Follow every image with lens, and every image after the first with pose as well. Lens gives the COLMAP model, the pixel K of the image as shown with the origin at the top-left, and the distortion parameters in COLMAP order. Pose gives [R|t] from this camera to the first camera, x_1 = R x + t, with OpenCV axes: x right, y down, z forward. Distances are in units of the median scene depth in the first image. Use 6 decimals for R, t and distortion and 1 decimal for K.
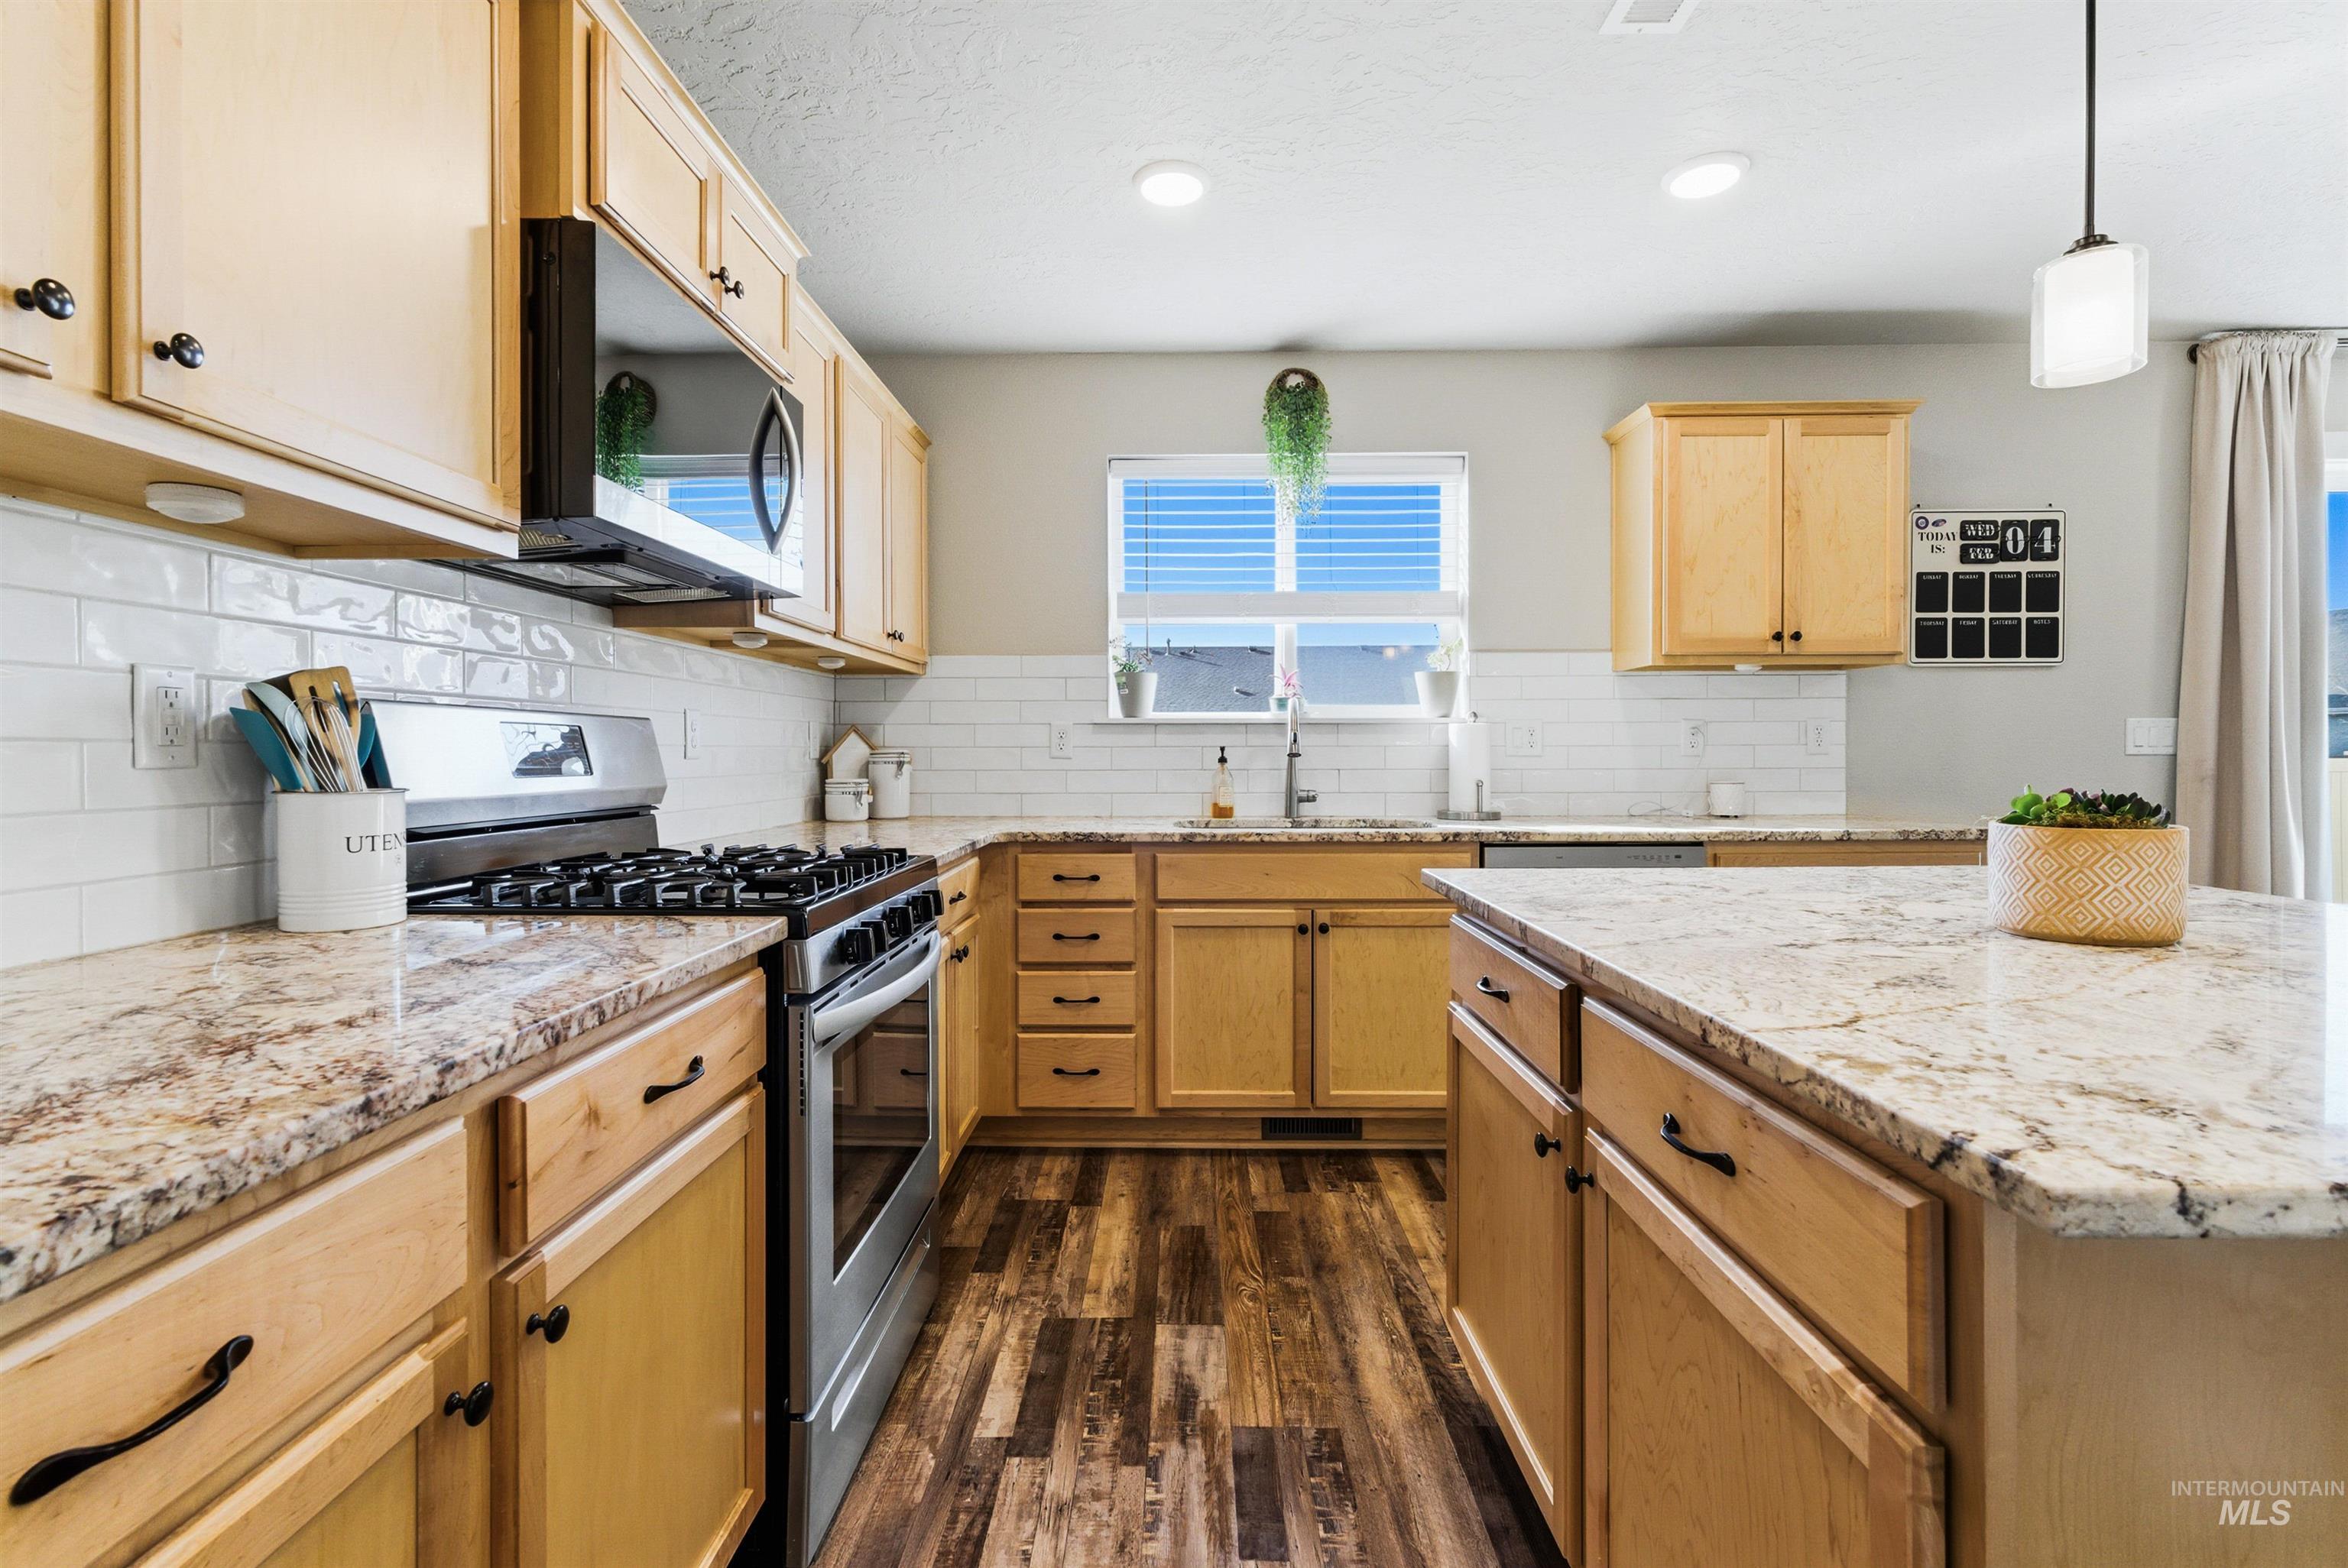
lens RADIAL K [[1069.3, 0, 1162.1], [0, 1069.3, 764.4], [0, 0, 1]] dist [-0.002132, 0.000487]
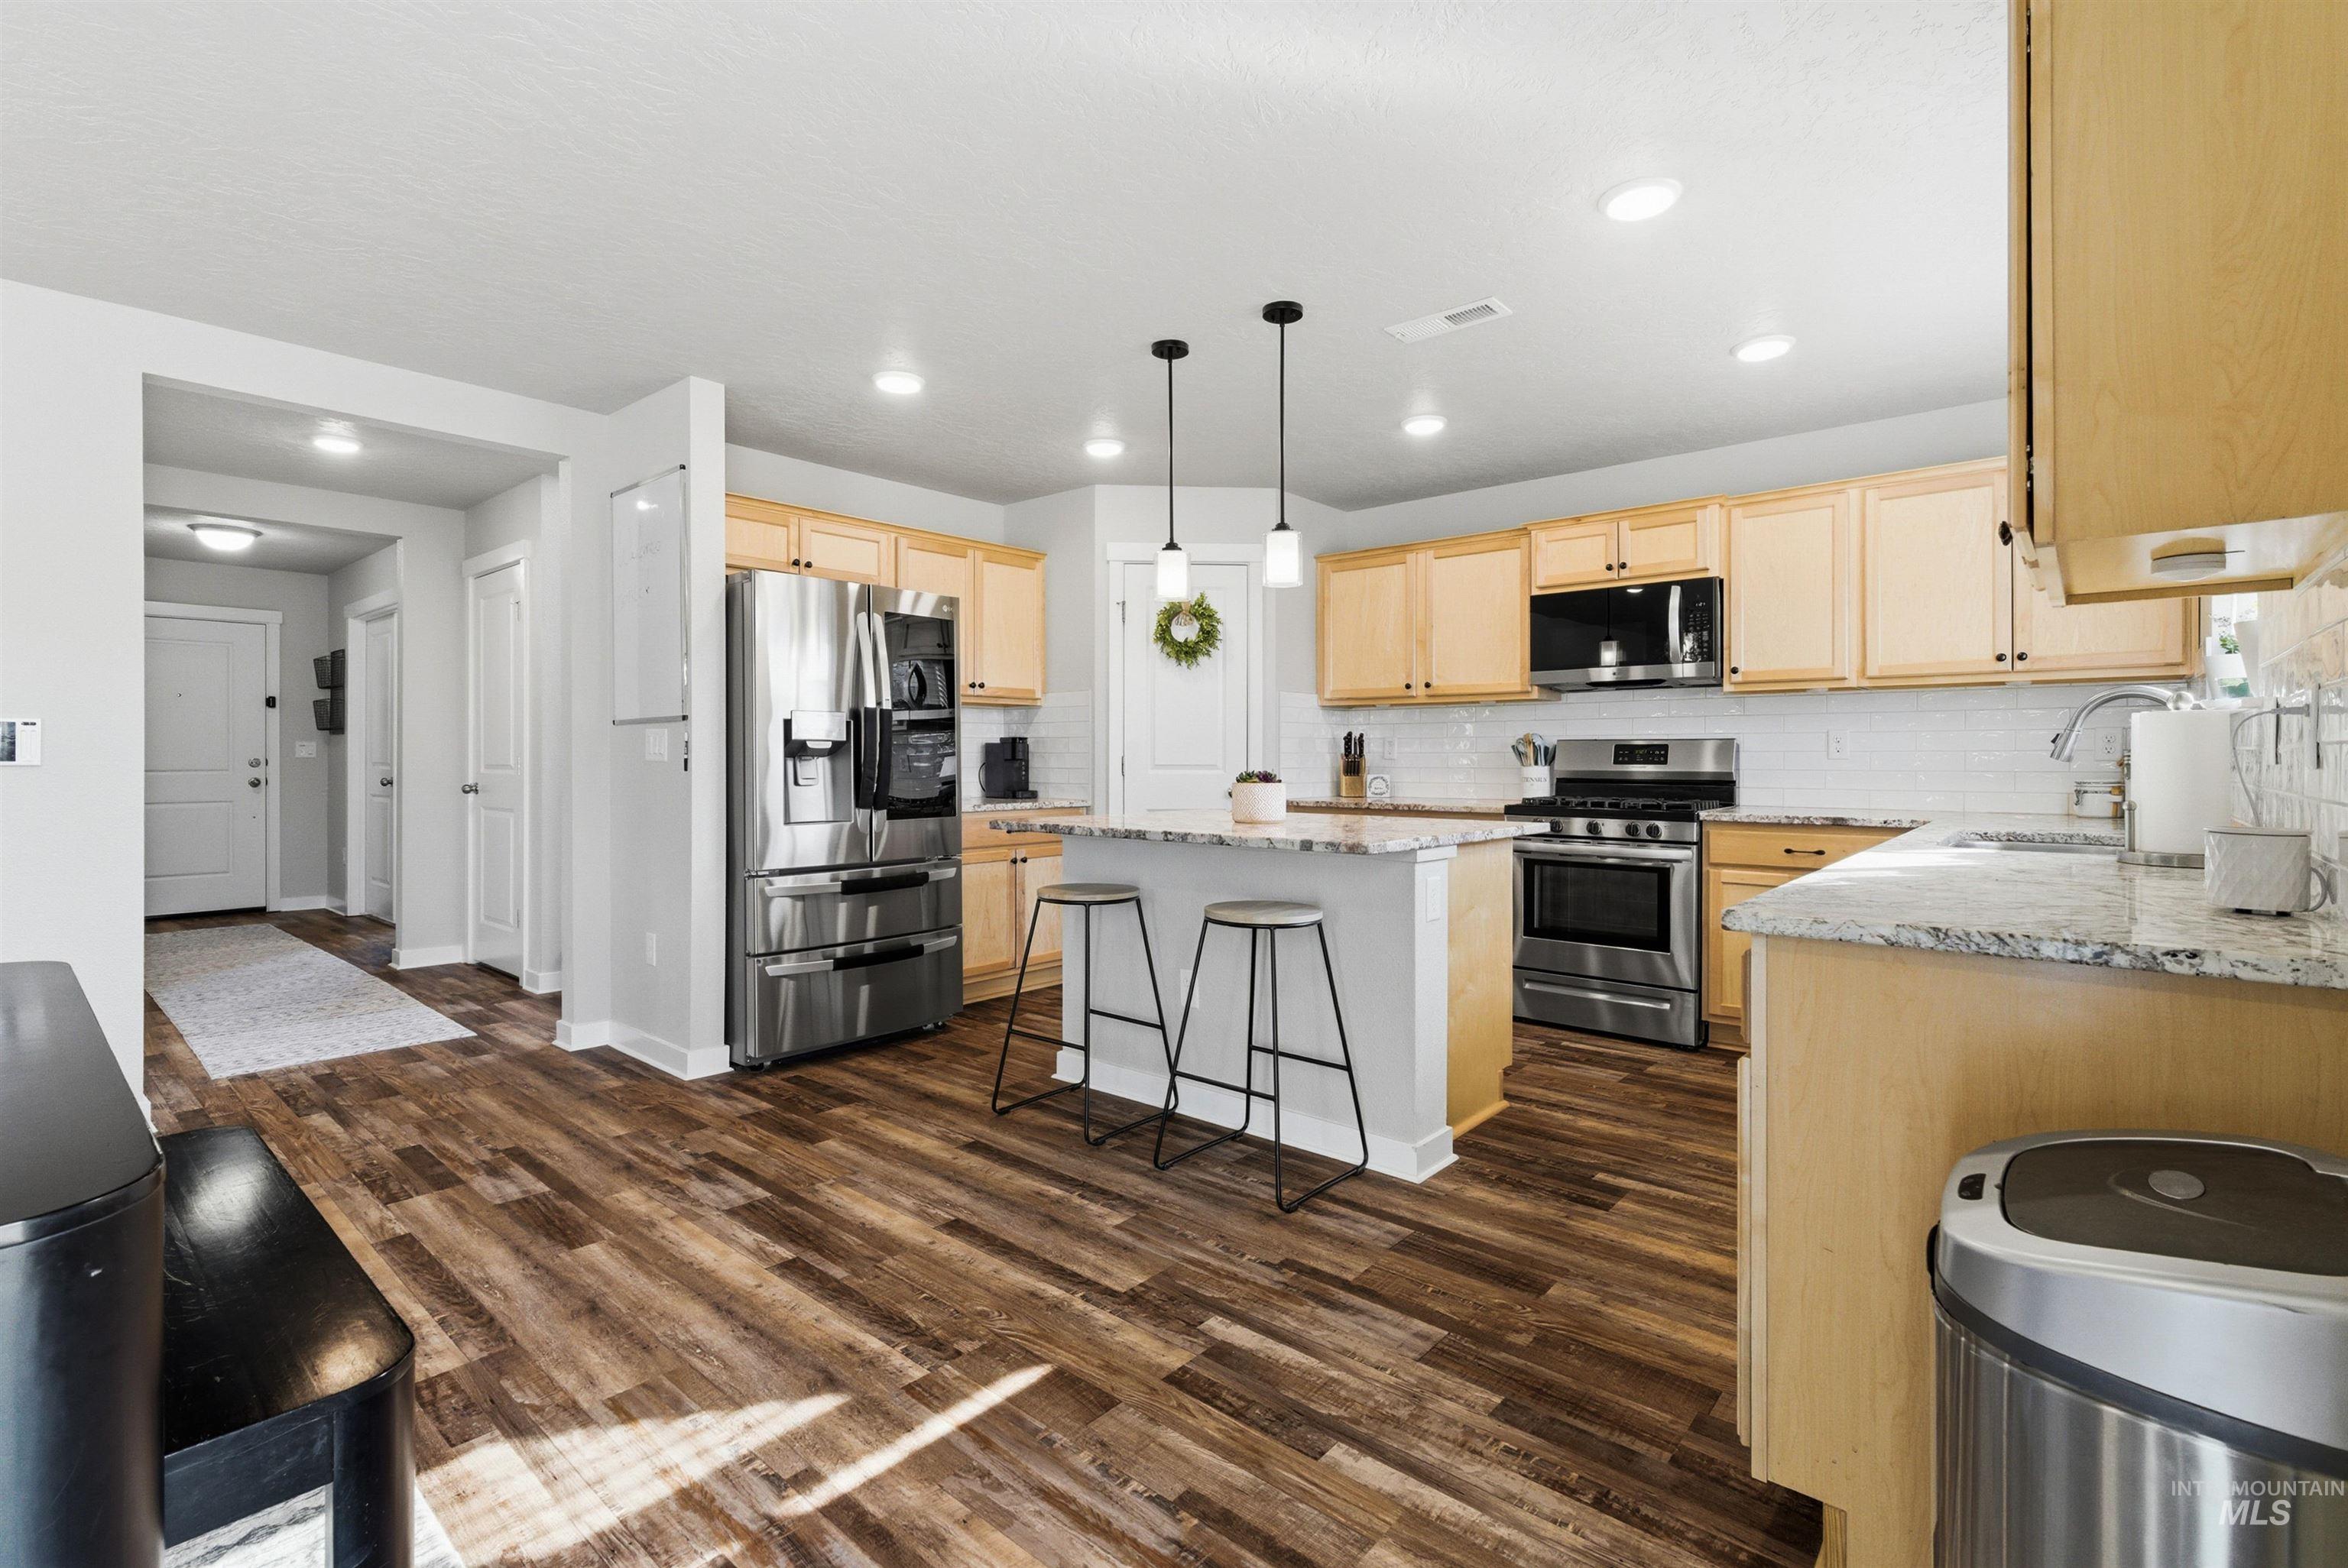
lens RADIAL K [[1069.3, 0, 1176.0], [0, 1069.3, 753.1], [0, 0, 1]] dist [-0.002132, 0.000487]
pose [[-0.633568, -0.000736, -0.773686, 1.404428], [-0.007737, 0.999956, 0.005385, -0.015388], [0.773648, 0.009398, -0.633546, 1.156713]]
